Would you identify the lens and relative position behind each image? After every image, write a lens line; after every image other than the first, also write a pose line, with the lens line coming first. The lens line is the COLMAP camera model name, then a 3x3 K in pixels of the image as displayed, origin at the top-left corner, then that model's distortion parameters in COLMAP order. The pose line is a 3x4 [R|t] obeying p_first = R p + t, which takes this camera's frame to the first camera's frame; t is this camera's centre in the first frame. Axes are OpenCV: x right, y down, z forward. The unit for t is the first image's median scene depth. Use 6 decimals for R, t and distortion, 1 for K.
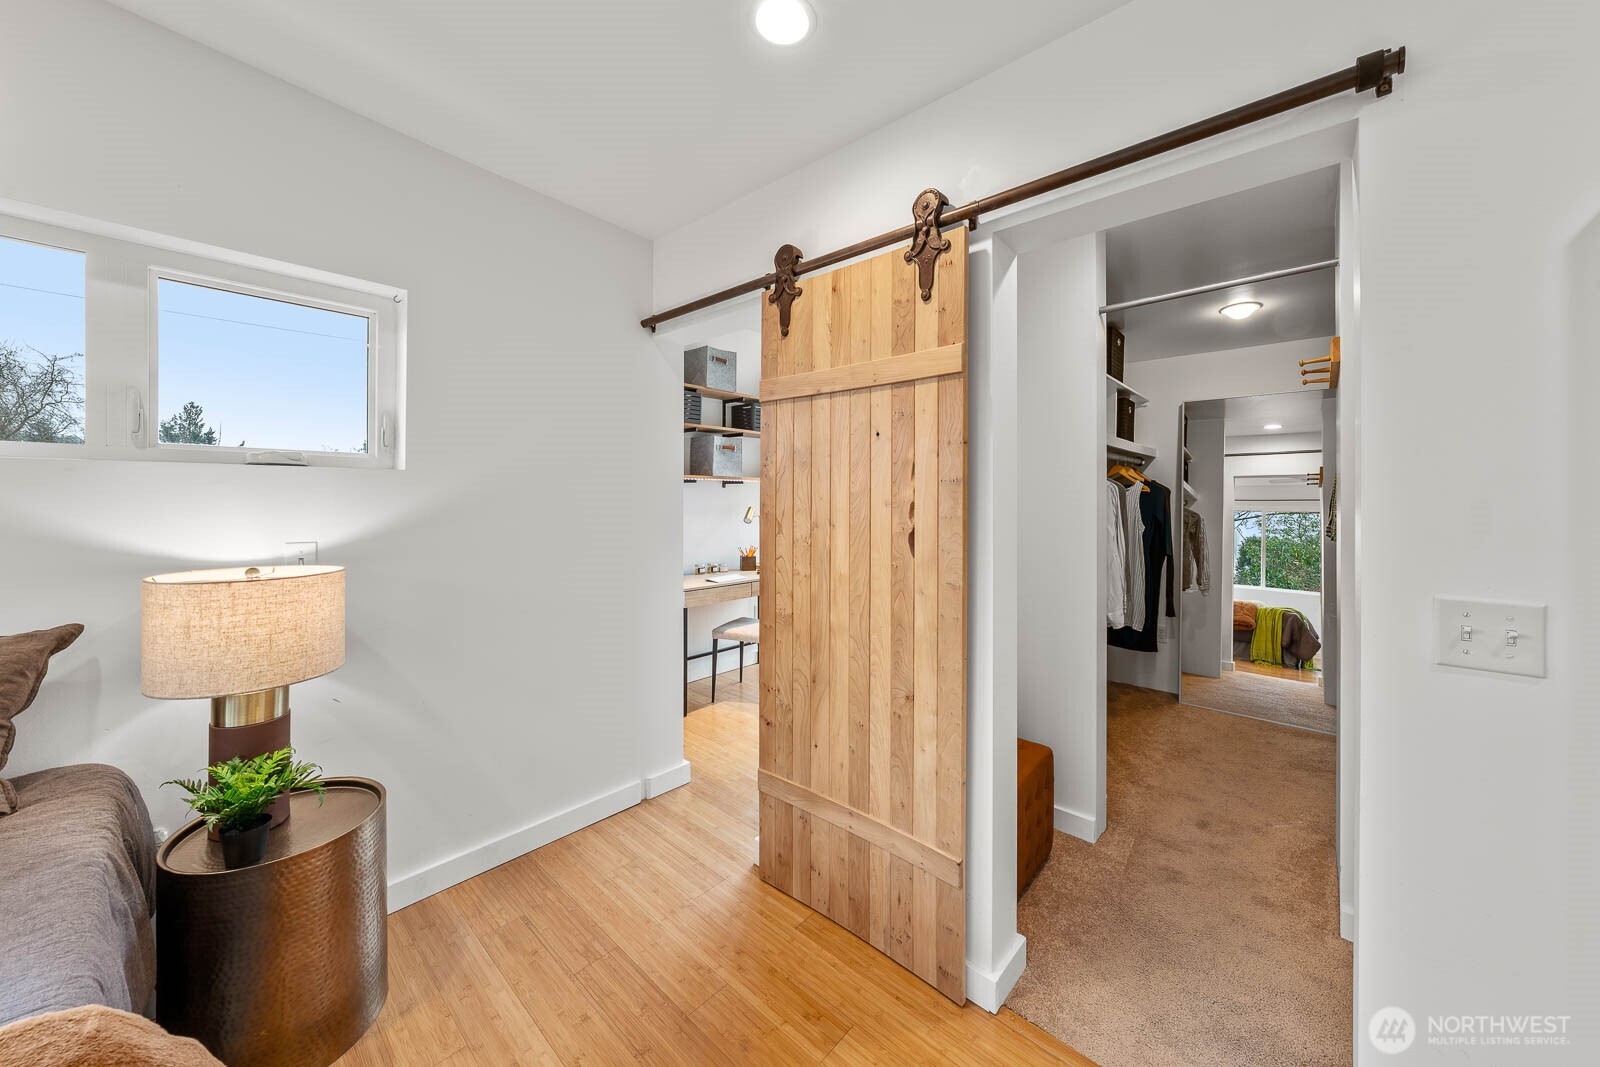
lens RADIAL K [[558.1, 0, 800.8], [0, 558.1, 505.0], [0, 0, 1]] dist [-0.000011, -0.005217]
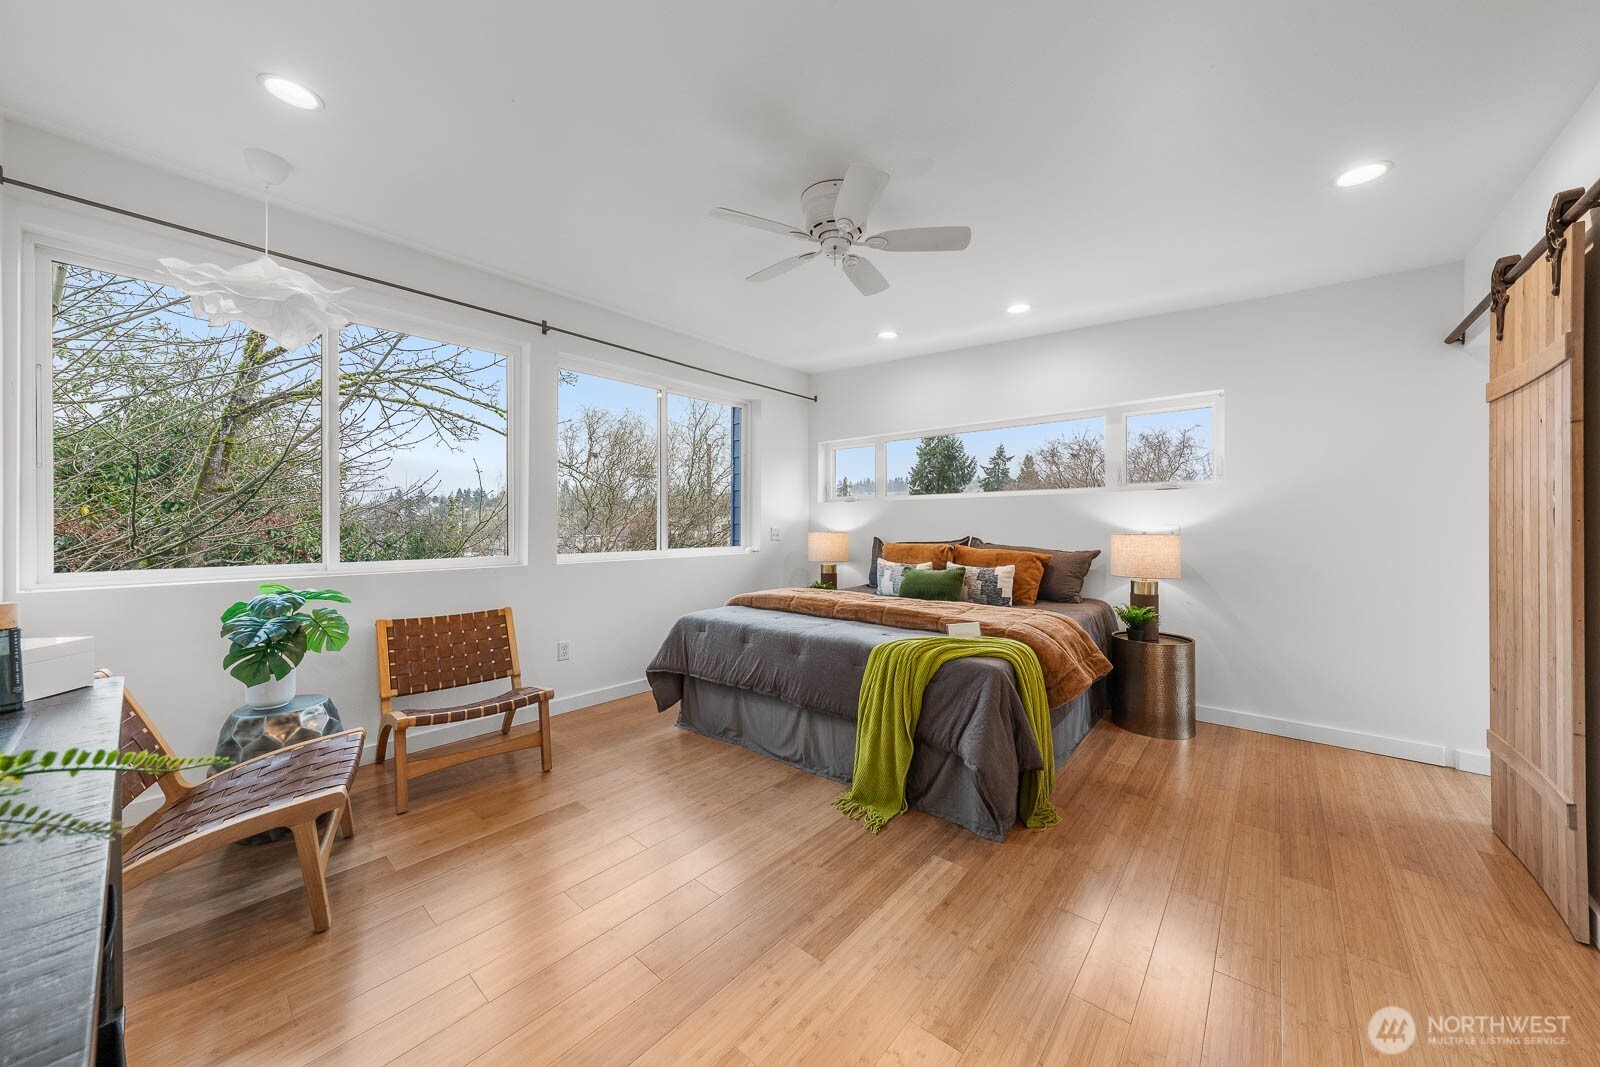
lens RADIAL K [[559.0, 0, 800.0], [0, 559.0, 533.5], [0, 0, 1]] dist [-0.000059, -0.000033]
pose [[0.012511, -0.001516, -0.999921, 0.979365], [-0.002732, 0.999995, -0.001550, 0.081315], [0.999918, 0.002751, 0.012507, -0.377246]]
